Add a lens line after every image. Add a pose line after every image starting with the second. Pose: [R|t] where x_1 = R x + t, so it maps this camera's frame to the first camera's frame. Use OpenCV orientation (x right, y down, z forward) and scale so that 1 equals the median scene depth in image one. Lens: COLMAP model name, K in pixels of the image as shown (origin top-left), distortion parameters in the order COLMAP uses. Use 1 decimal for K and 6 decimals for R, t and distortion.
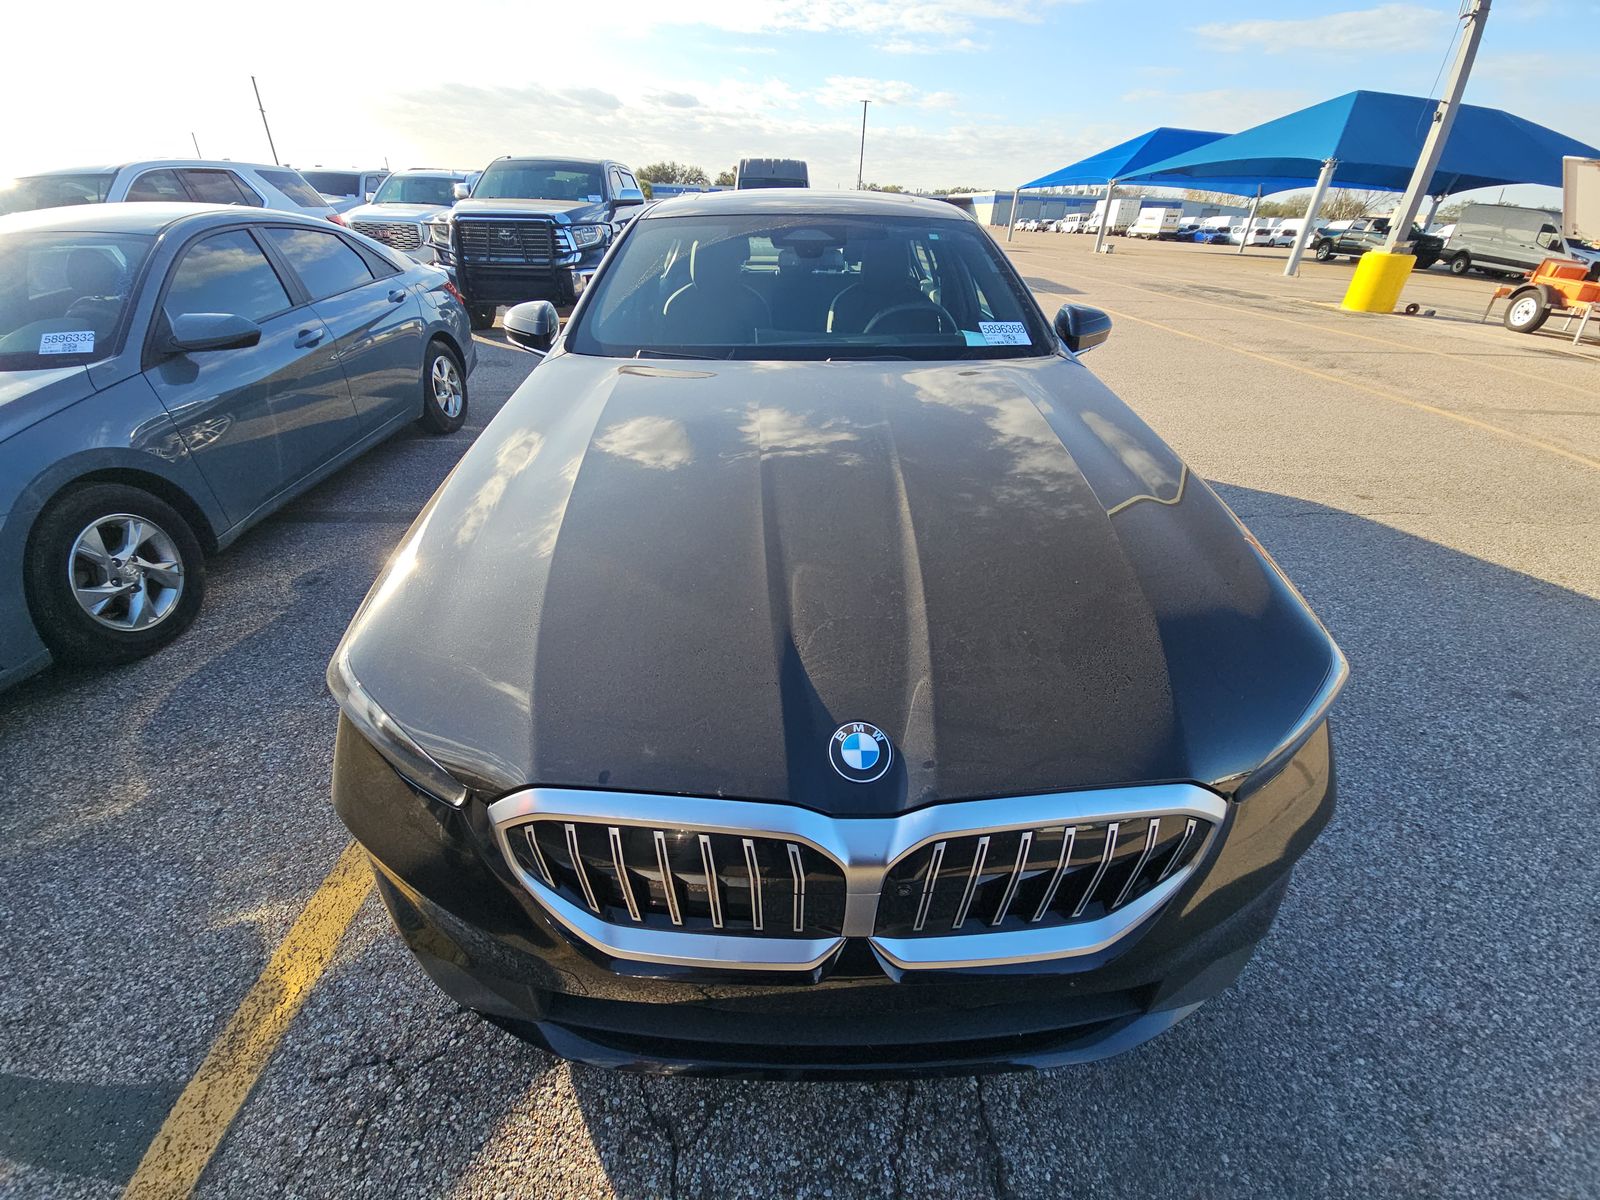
lens RADIAL K [[643.2, 0, 800.0], [0, 643.2, 600.0], [0, 0, 1]] dist [0.048076, -0.029176]
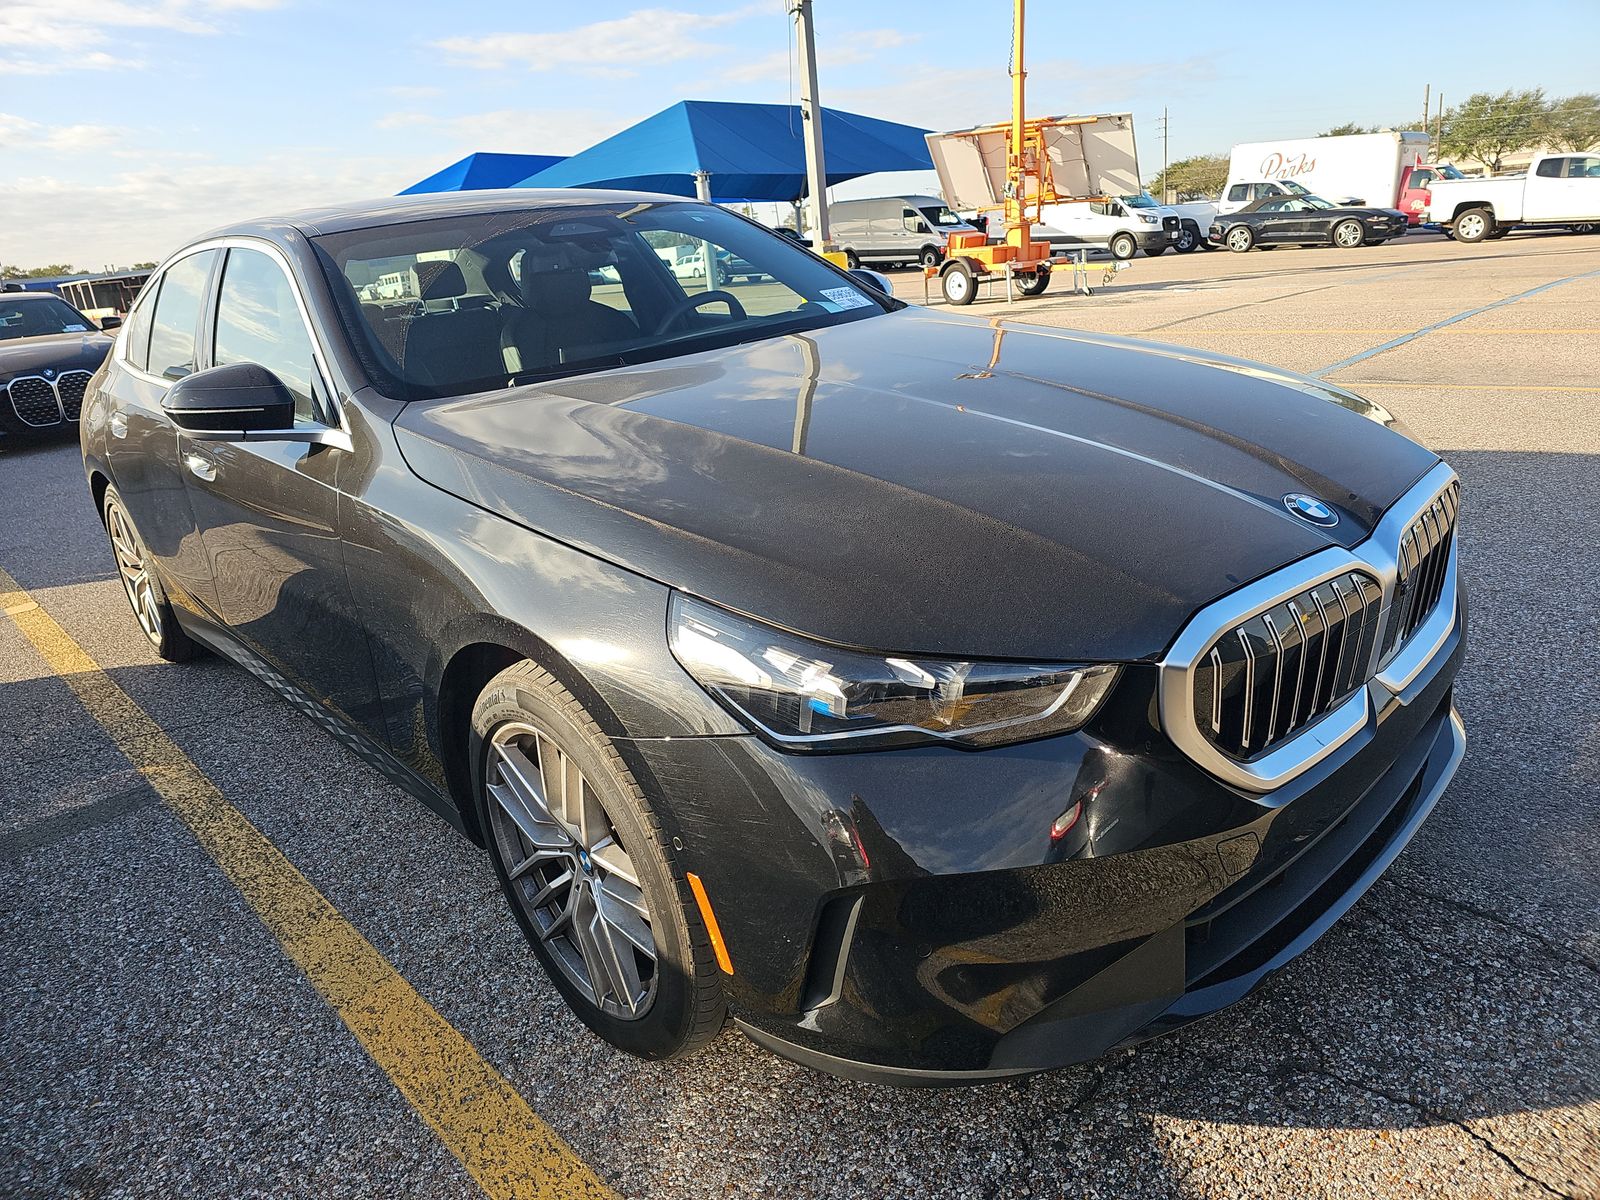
lens RADIAL K [[1076.6, 0, 800.0], [0, 1076.6, 600.0], [0, 0, 1]] dist [0.044854, -0.043706]
pose [[0.728042, -0.299633, 0.616583, -0.117667], [0.441217, 0.893180, -0.086928, 0.009777], [-0.524674, 0.335334, 0.782476, 0.003429]]
